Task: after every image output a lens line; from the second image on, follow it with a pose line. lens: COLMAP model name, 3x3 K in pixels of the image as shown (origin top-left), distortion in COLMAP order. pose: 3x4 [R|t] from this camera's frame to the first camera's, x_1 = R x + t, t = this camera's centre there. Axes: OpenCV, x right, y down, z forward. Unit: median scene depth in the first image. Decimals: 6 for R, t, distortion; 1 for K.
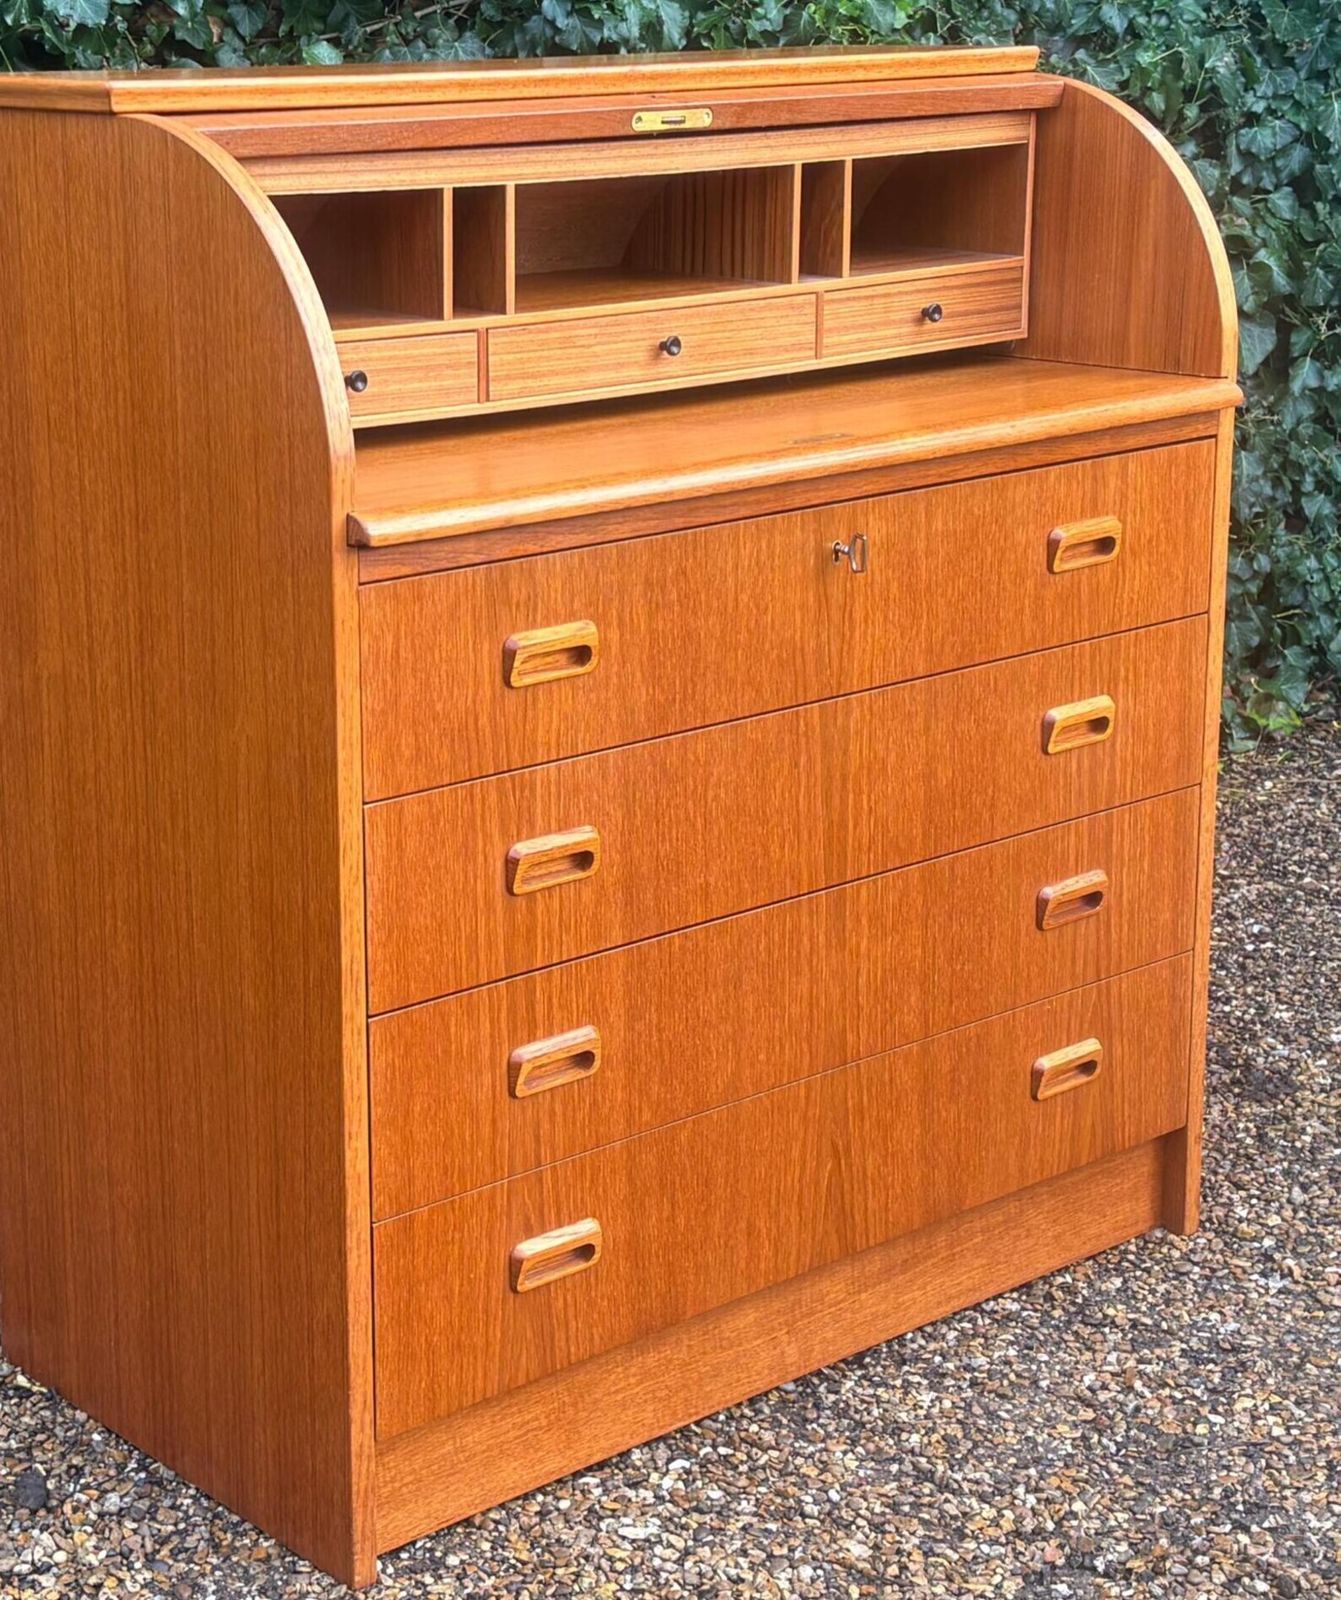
lens RADIAL K [[2930.8, 0, 483.1], [0, 2930.8, 731.6], [0, 0, 1]] dist [0.233018, -0.885338]
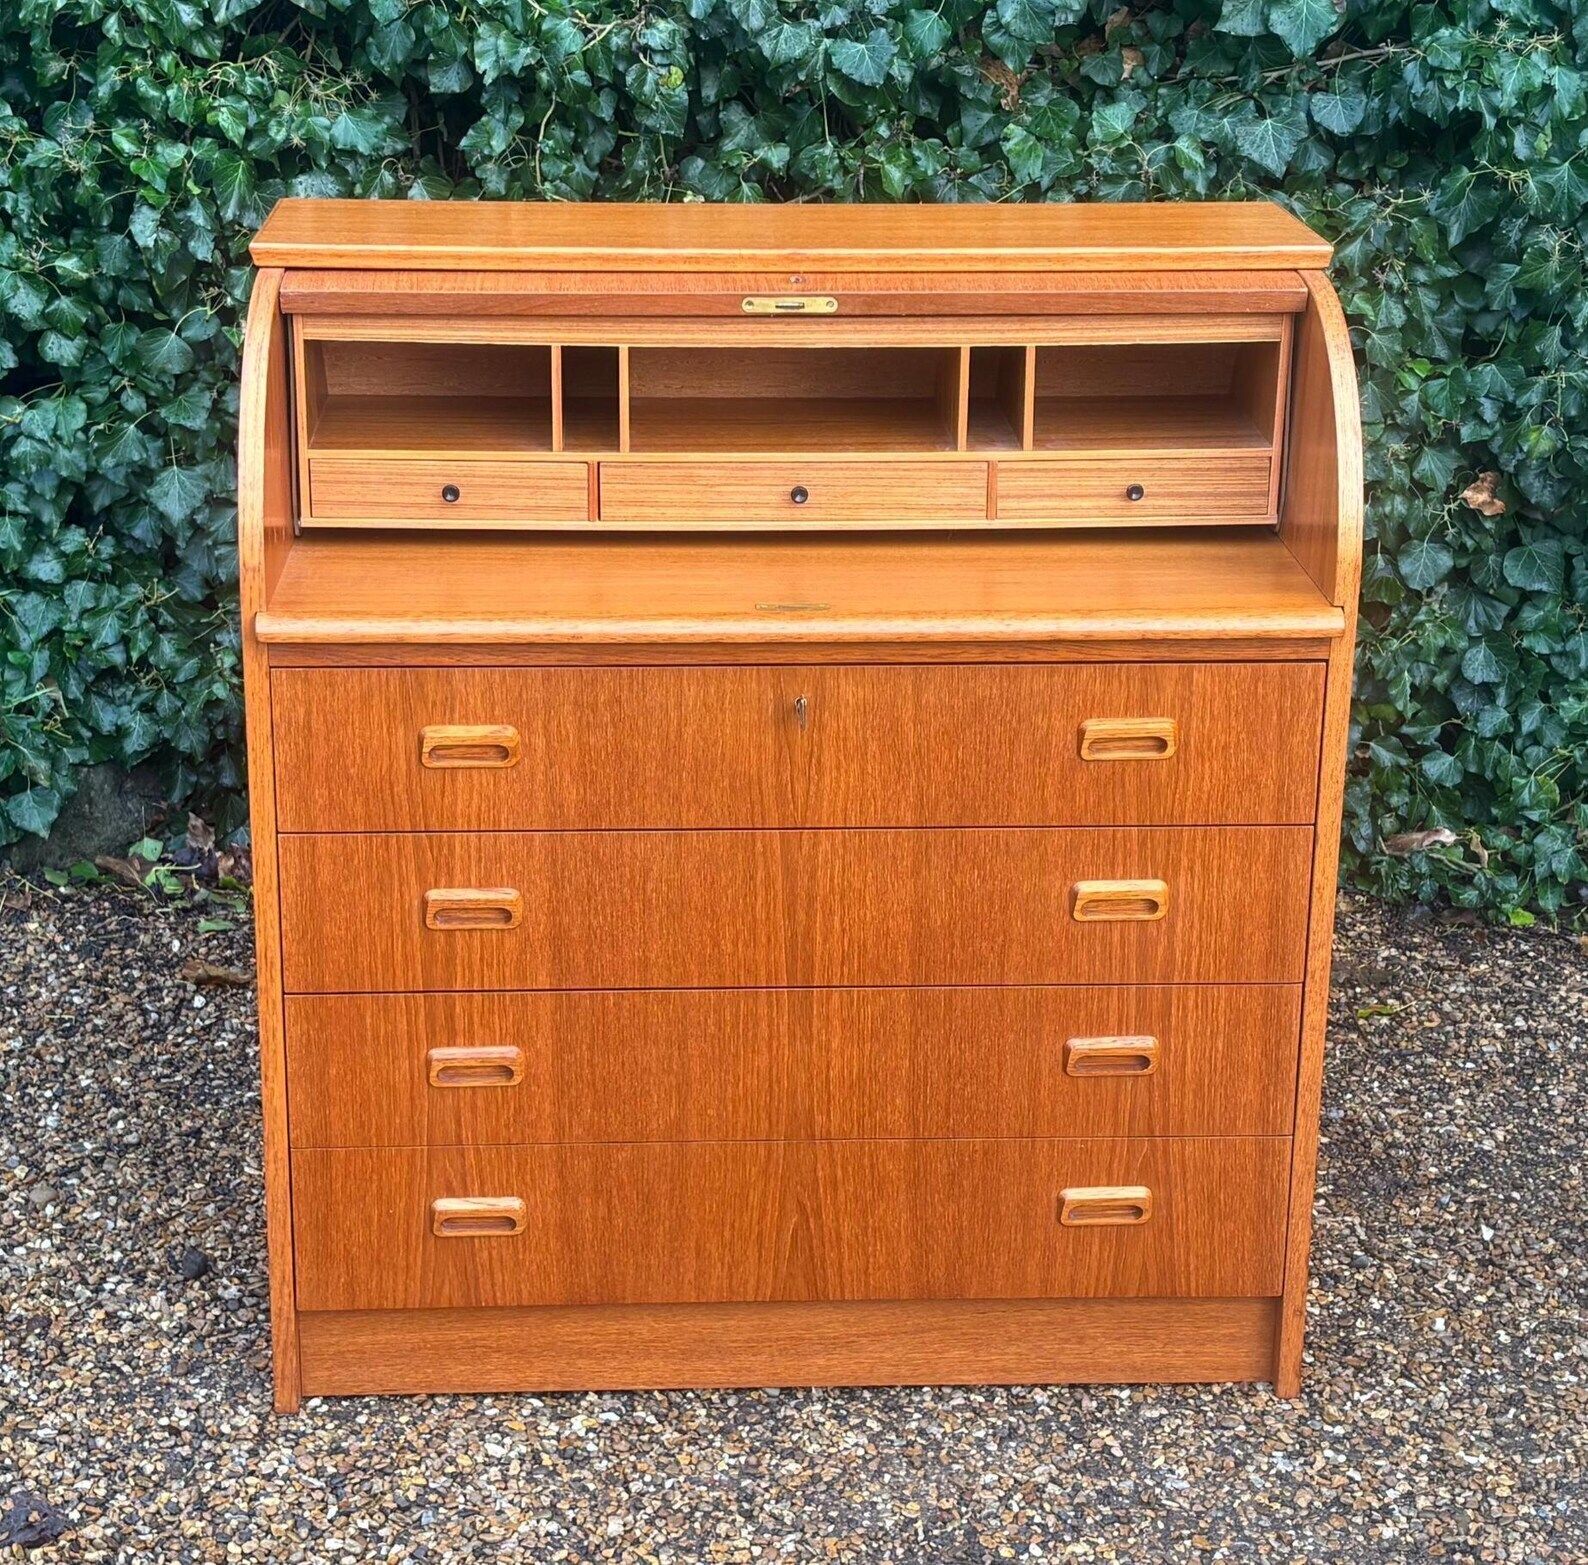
lens RADIAL K [[2902.6, 0, 786.9], [0, 2902.6, 732.3], [0, 0, 1]] dist [0.244202, -0.947221]
pose [[0.802717, 0.217054, -0.555457, 0.712232], [-0.167551, 0.975980, 0.139245, -0.198315], [0.572339, -0.018707, 0.819804, 0.068052]]
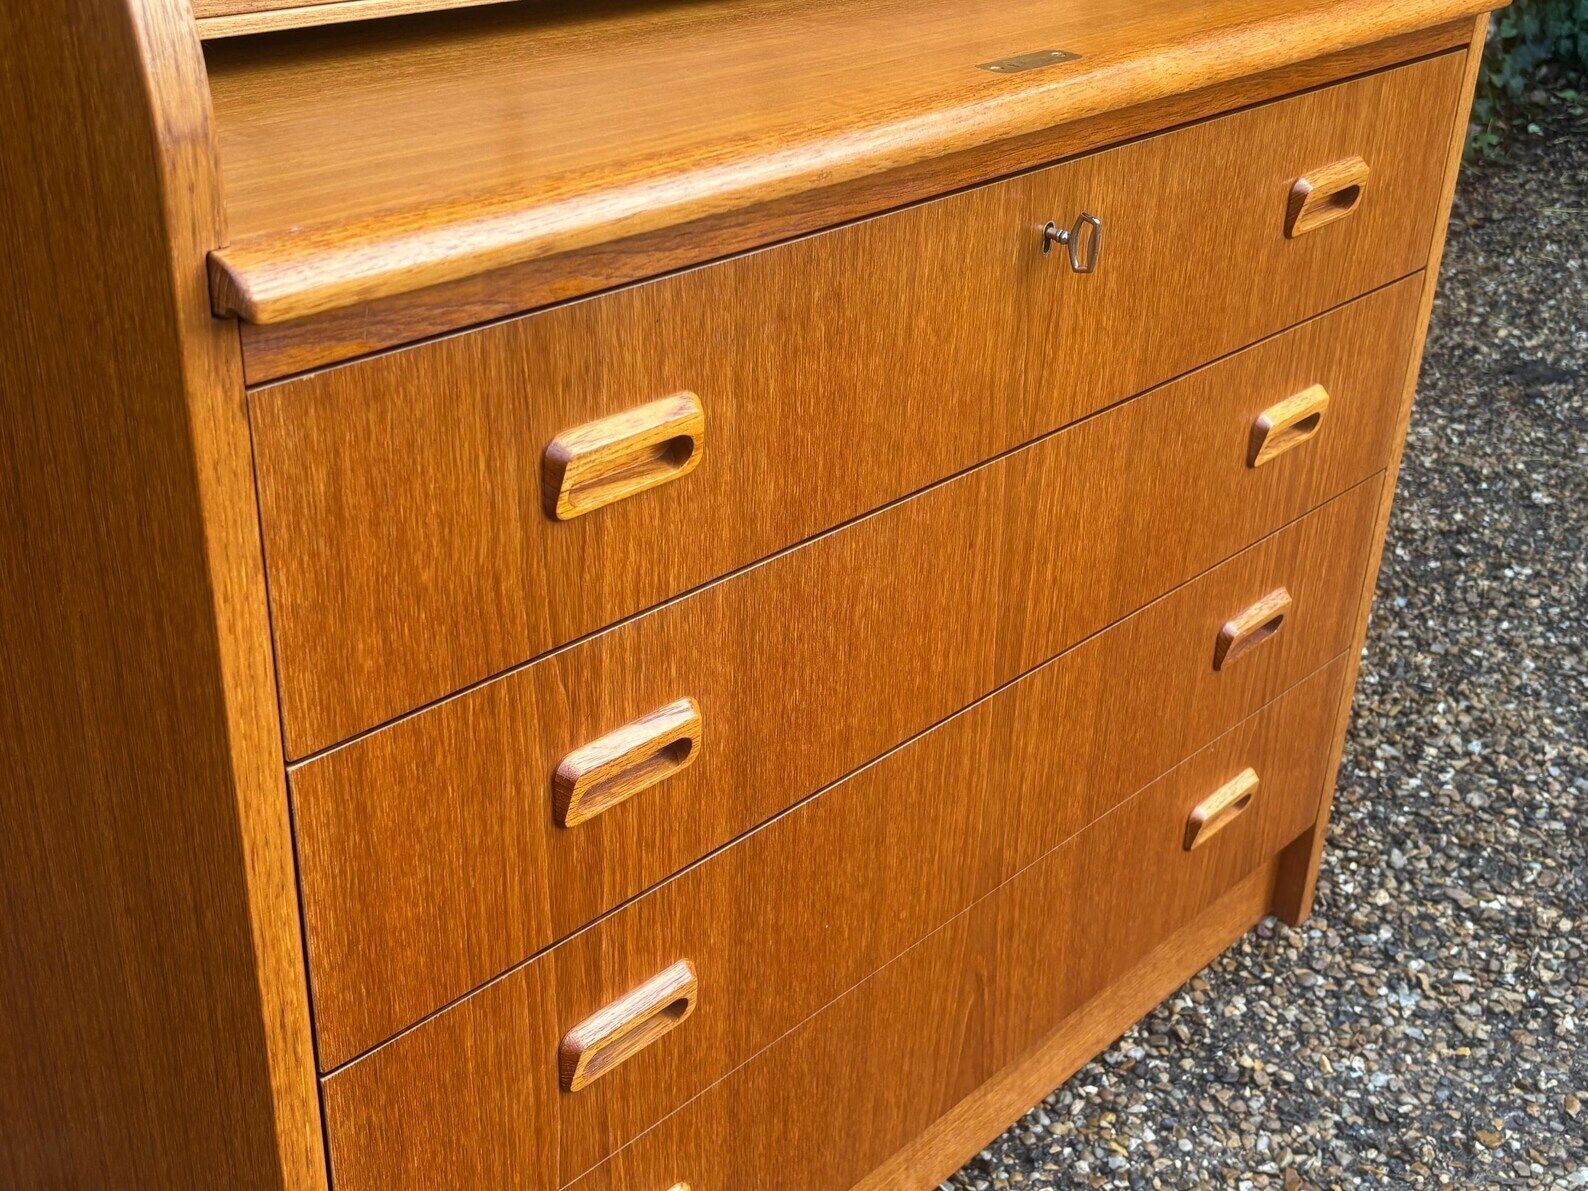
lens RADIAL K [[1819.8, 0, 797.2], [0, 1819.8, 580.3], [0, 0, 1]] dist [0.142574, -0.461517]
pose [[0.991545, -0.012892, 0.129118, 0.008727], [-0.017851, 0.972040, 0.234136, -0.078108], [-0.128527, -0.234462, 0.963592, 0.562139]]
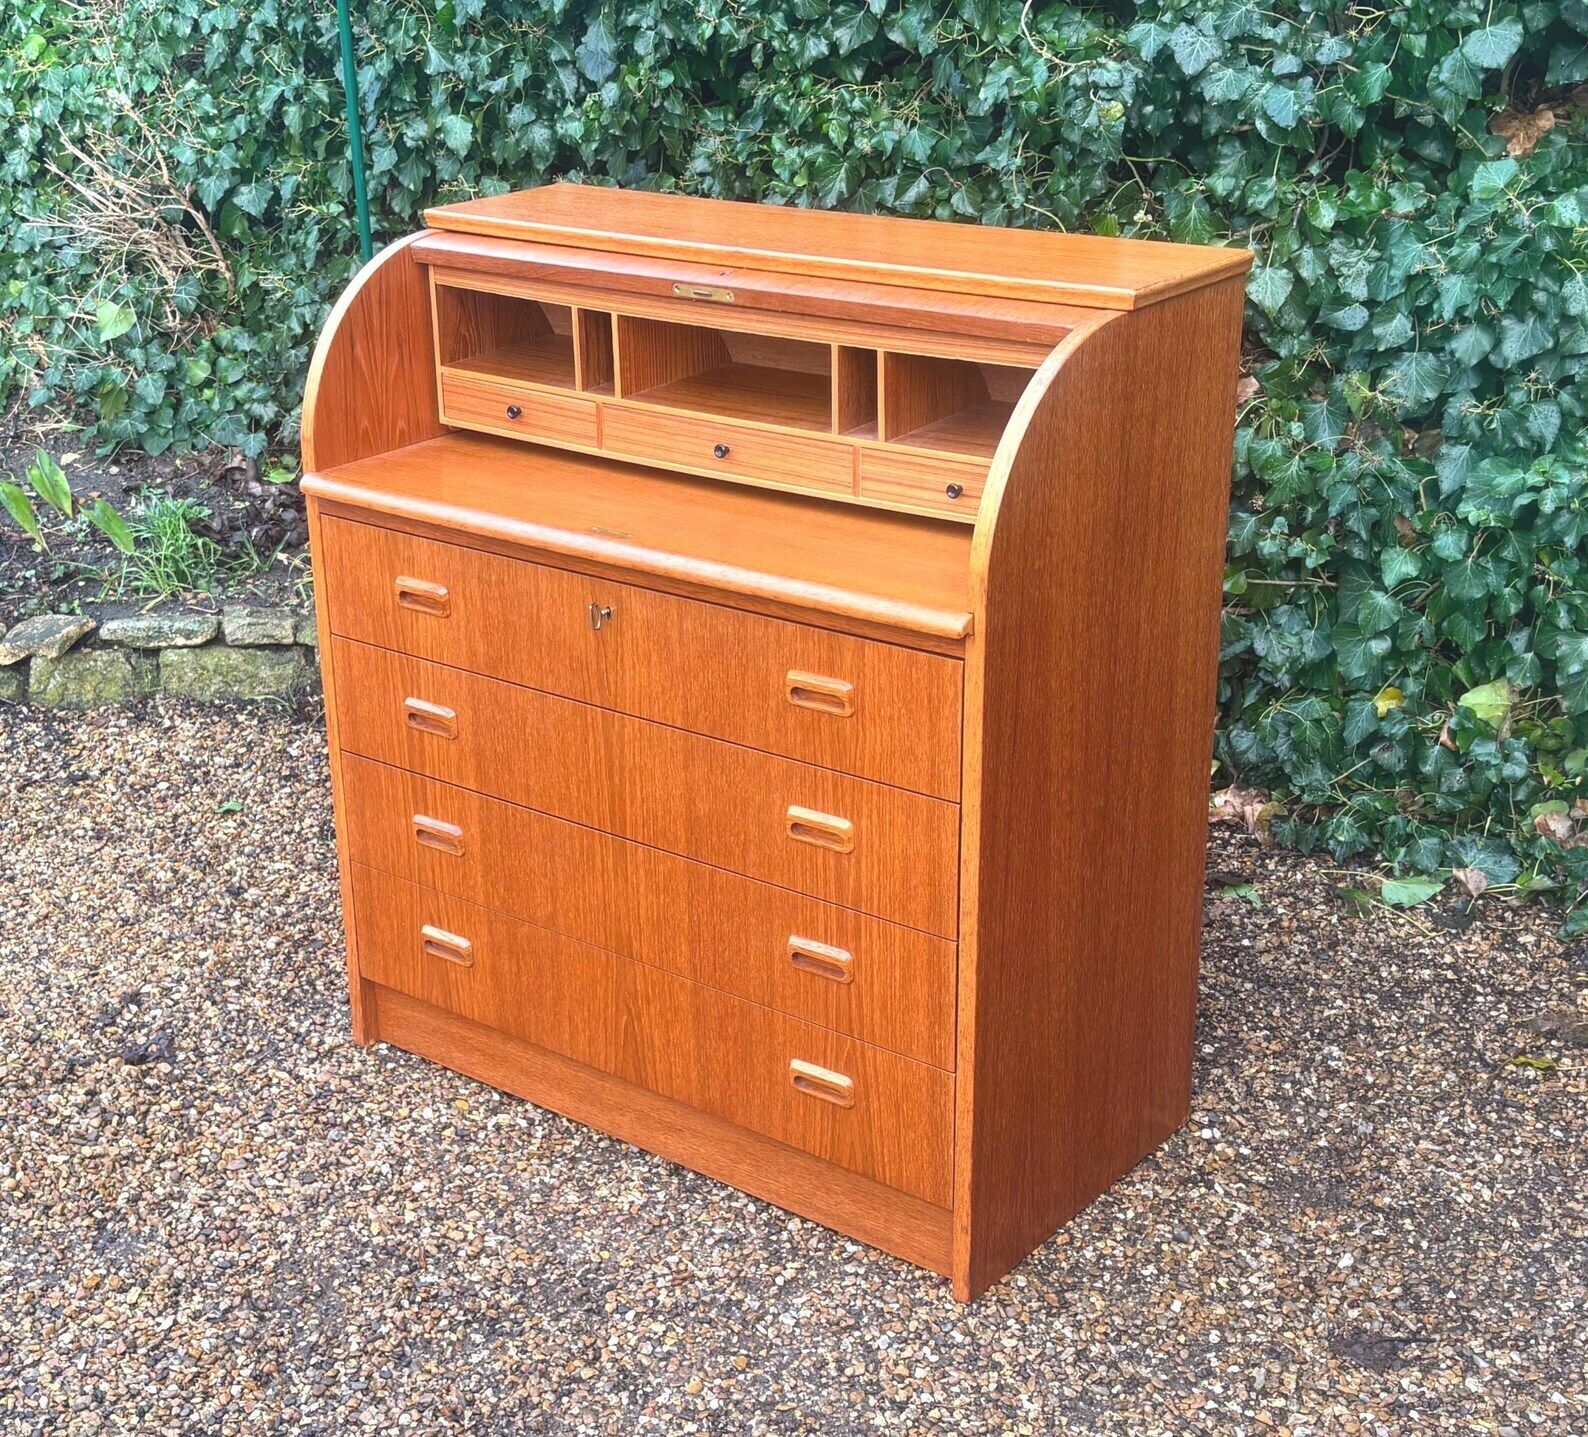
lens RADIAL K [[2312.0, 0, 714.0], [0, 2312.0, 771.6], [0, 0, 1]] dist [0.225831, -0.829726]
pose [[0.207110, 0.380230, -0.901405, 1.126239], [-0.221602, 0.915667, 0.335330, -0.363423], [0.952889, 0.130303, 0.273903, 0.716581]]
